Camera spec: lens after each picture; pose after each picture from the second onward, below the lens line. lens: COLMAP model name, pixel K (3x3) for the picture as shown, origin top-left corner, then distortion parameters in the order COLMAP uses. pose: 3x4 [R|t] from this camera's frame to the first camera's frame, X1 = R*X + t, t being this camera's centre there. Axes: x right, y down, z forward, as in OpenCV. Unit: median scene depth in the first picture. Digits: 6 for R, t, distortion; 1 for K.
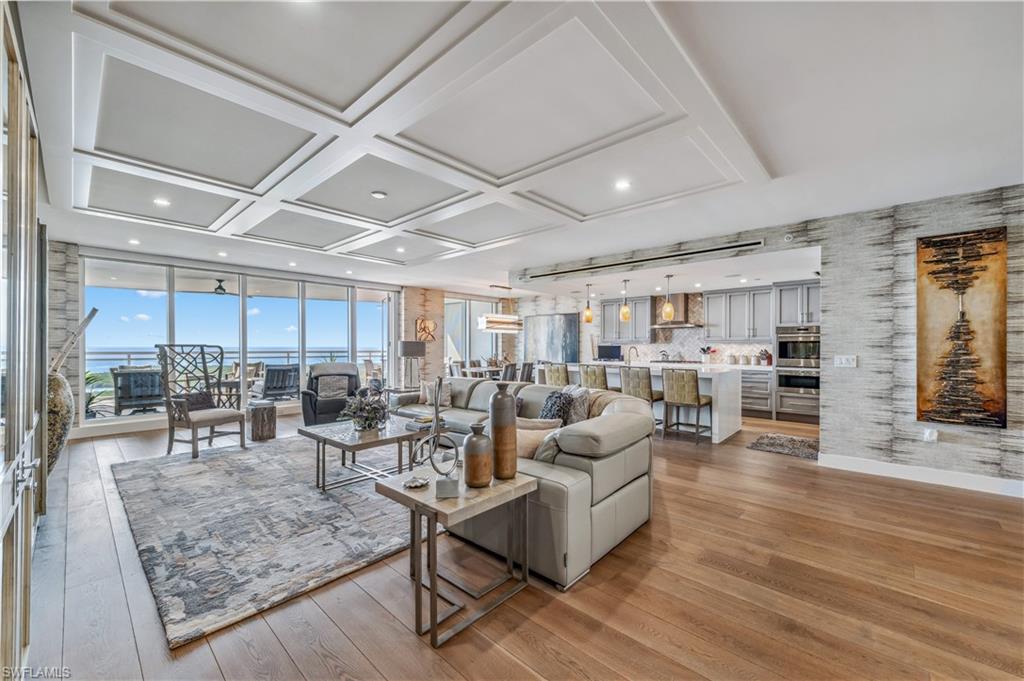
lens RADIAL K [[400.8, 0, 510.4], [0, 400.8, 344.6], [0, 0, 1]] dist [0.002366, -0.000863]
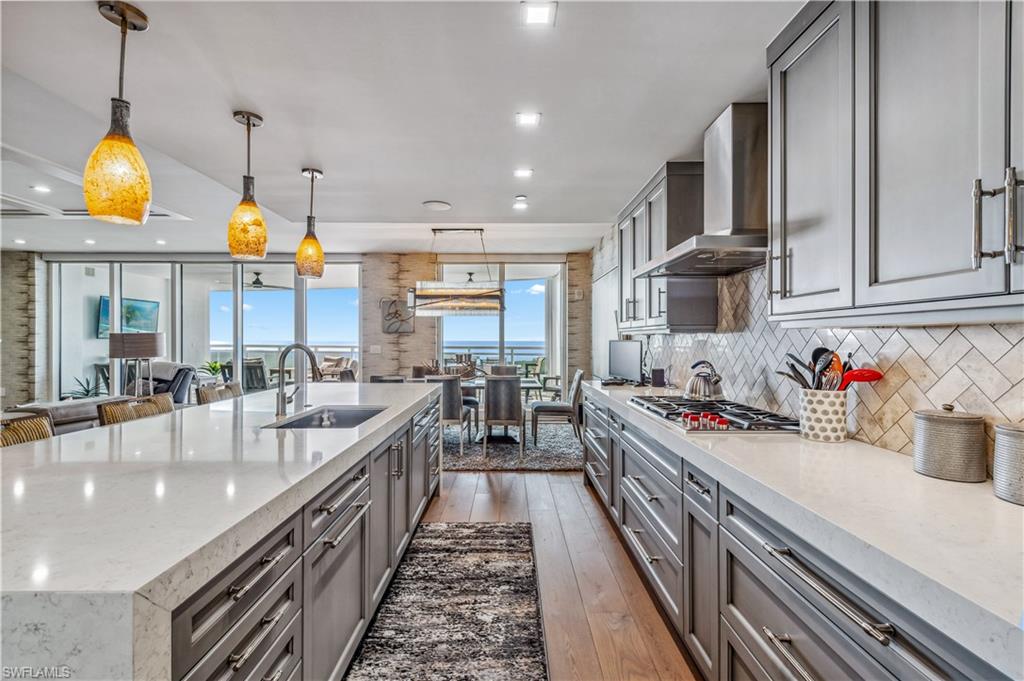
lens RADIAL K [[467.5, 0, 513.1], [0, 467.5, 343.6], [0, 0, 1]] dist [0.001149, -0.000117]
pose [[0.668372, 0.004853, -0.743812, 0.538265], [-0.002498, 0.999988, 0.004279, 0.002944], [0.743823, -0.001002, 0.668376, 0.721957]]
